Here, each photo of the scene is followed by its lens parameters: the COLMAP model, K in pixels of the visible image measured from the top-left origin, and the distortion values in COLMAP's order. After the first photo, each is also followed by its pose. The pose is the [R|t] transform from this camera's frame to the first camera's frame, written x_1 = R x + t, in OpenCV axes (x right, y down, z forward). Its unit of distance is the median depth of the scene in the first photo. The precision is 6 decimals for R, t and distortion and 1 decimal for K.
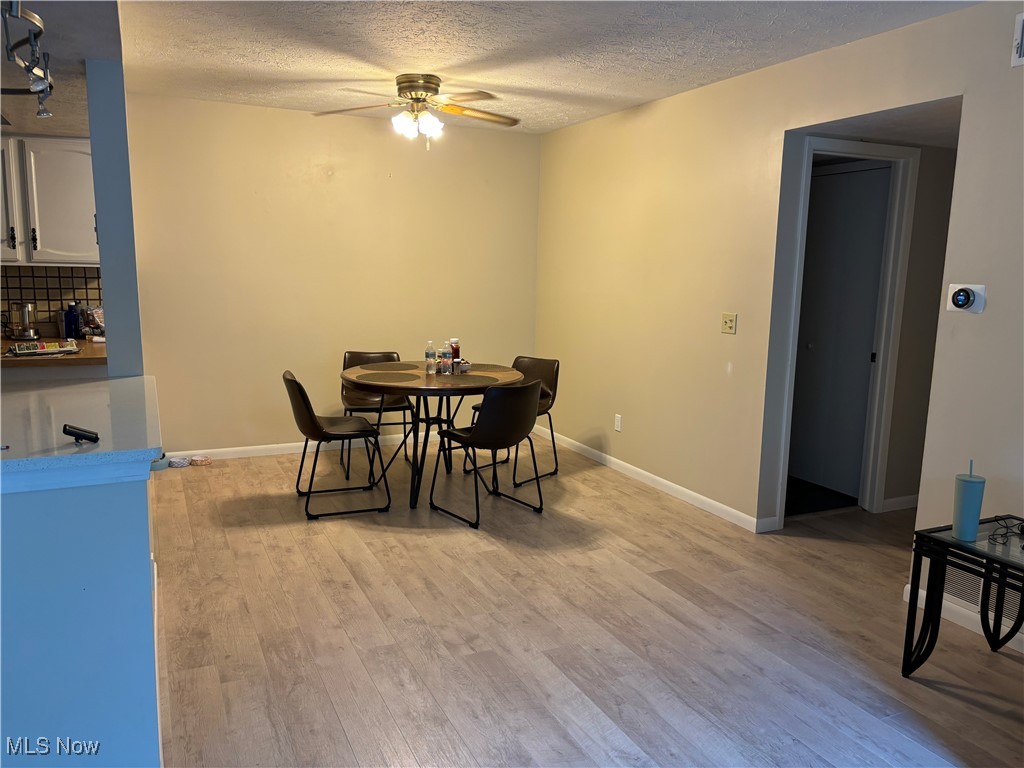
lens RADIAL K [[773.4, 0, 505.4], [0, 773.4, 383.2], [0, 0, 1]] dist [0.011818, -0.001295]
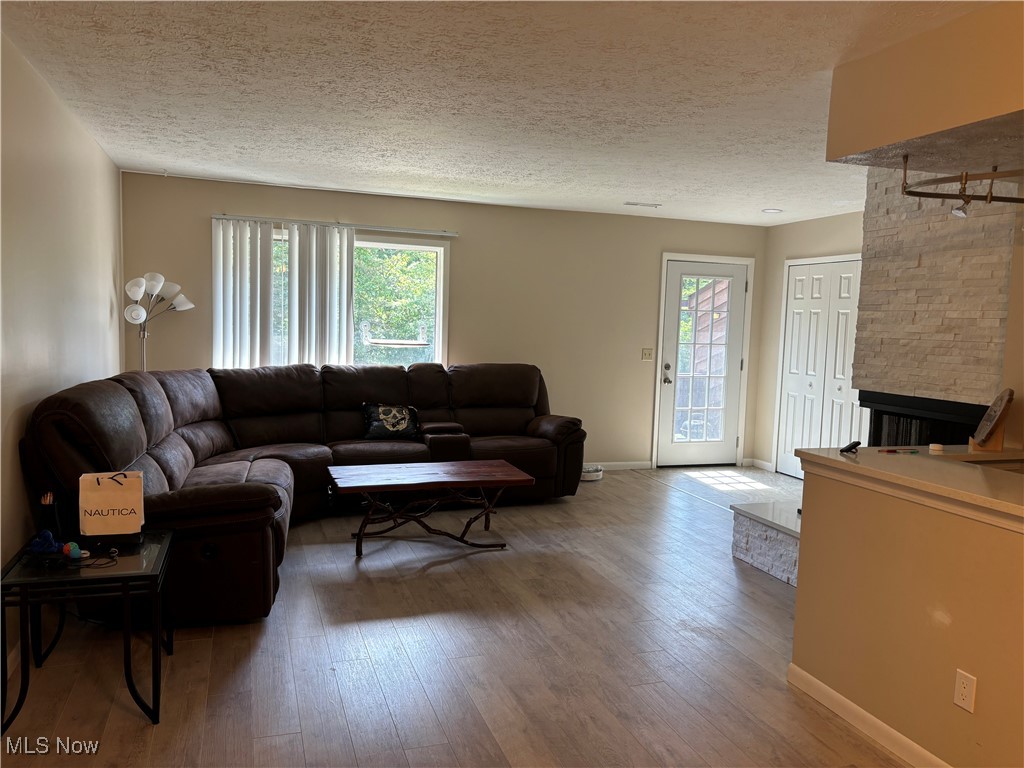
lens RADIAL K [[773.4, 0, 511.6], [0, 773.4, 383.3], [0, 0, 1]] dist [0.011818, -0.001295]
pose [[-0.993559, -0.059677, 0.096324, -0.000141], [-0.036133, 0.972559, 0.229835, -0.309235], [-0.107397, 0.224874, -0.968451, 1.981193]]
